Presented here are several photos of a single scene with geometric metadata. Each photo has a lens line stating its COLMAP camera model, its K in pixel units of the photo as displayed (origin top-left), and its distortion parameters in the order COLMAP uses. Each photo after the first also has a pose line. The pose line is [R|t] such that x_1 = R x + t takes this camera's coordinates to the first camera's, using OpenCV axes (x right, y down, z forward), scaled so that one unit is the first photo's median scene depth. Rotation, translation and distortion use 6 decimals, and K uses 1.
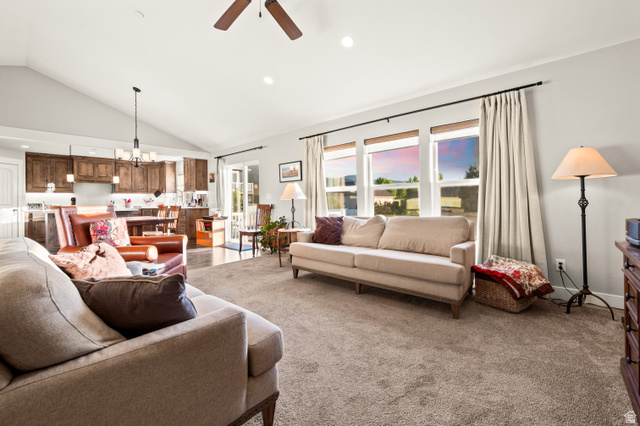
lens RADIAL K [[269.0, 0, 319.7], [0, 269.0, 198.9], [0, 0, 1]] dist [0.015014, -0.000148]
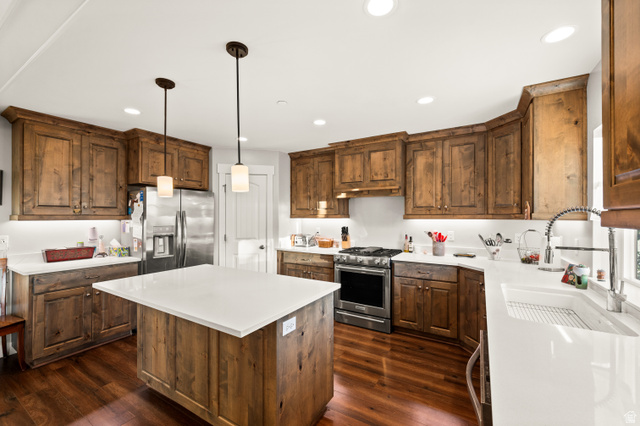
lens RADIAL K [[264.0, 0, 321.8], [0, 264.0, 216.1], [0, 0, 1]] dist [-0.001008, -0.000103]
pose [[0.182280, 0.015681, -0.983122, -0.433096], [0.003553, 0.999856, 0.016607, -0.035092], [0.983240, -0.006520, 0.182198, 0.900136]]
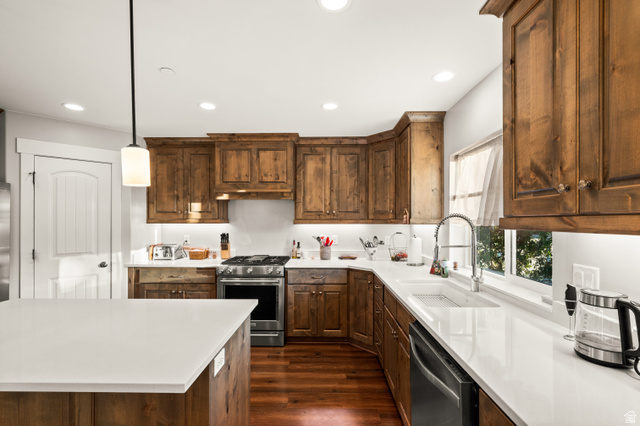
lens RADIAL K [[285.5, 0, 321.3], [0, 285.5, 221.3], [0, 0, 1]] dist [0.000316, -0.000029]
pose [[0.651565, 0.017165, -0.758399, -0.465860], [-0.005732, 0.999827, 0.017705, -0.035188], [0.758571, -0.007188, 0.651551, 0.848947]]
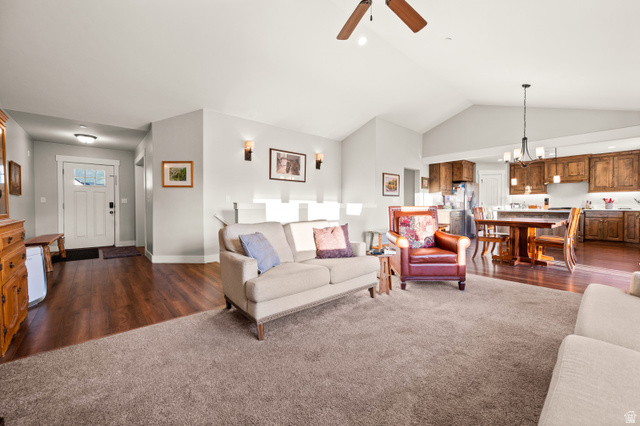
lens RADIAL K [[256.4, 0, 323.5], [0, 256.4, 210.1], [0, 0, 1]] dist [-0.000994, -0.000007]
pose [[-0.117633, 0.031661, -0.992552, 0.210552], [0.012547, 0.999459, 0.030395, 0.000499], [0.992978, -0.008878, -0.117967, 0.256179]]
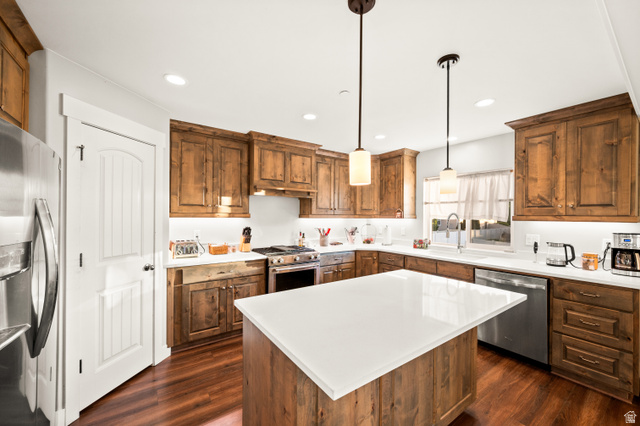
lens RADIAL K [[253.7, 0, 322.0], [0, 253.7, 216.5], [0, 0, 1]] dist [-0.000055, -0.000086]
pose [[0.974547, 0.023889, -0.222908, -0.712226], [-0.021638, 0.999687, 0.012533, -0.032431], [0.223138, -0.007391, 0.974759, 0.632926]]
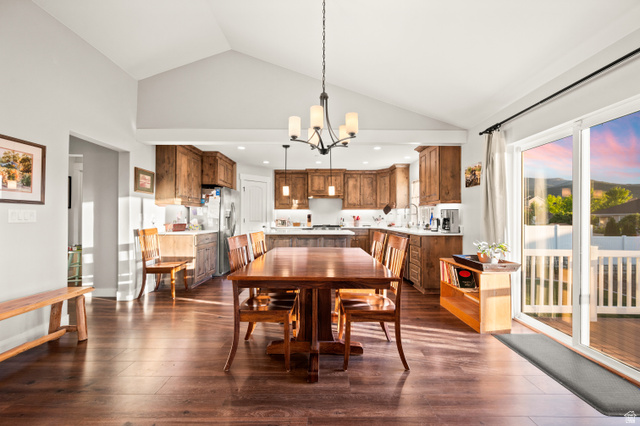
lens RADIAL K [[256.2, 0, 322.6], [0, 256.2, 218.6], [0, 0, 1]] dist [-0.011273, 0.000130]
pose [[0.672584, 0.018337, -0.739794, -0.223632], [-0.006760, 0.999803, 0.018636, -0.007160], [0.739990, -0.007534, 0.672576, 0.453764]]
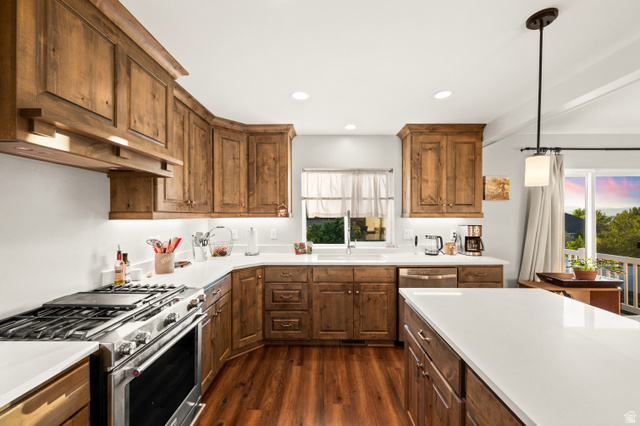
lens RADIAL K [[259.4, 0, 321.7], [0, 259.4, 216.8], [0, 0, 1]] dist [-0.000671, -0.000089]
pose [[0.757567, 0.010891, 0.652666, -0.887139], [-0.015567, 0.999878, 0.001384, -0.027706], [-0.652571, -0.011209, 0.757644, 0.834704]]
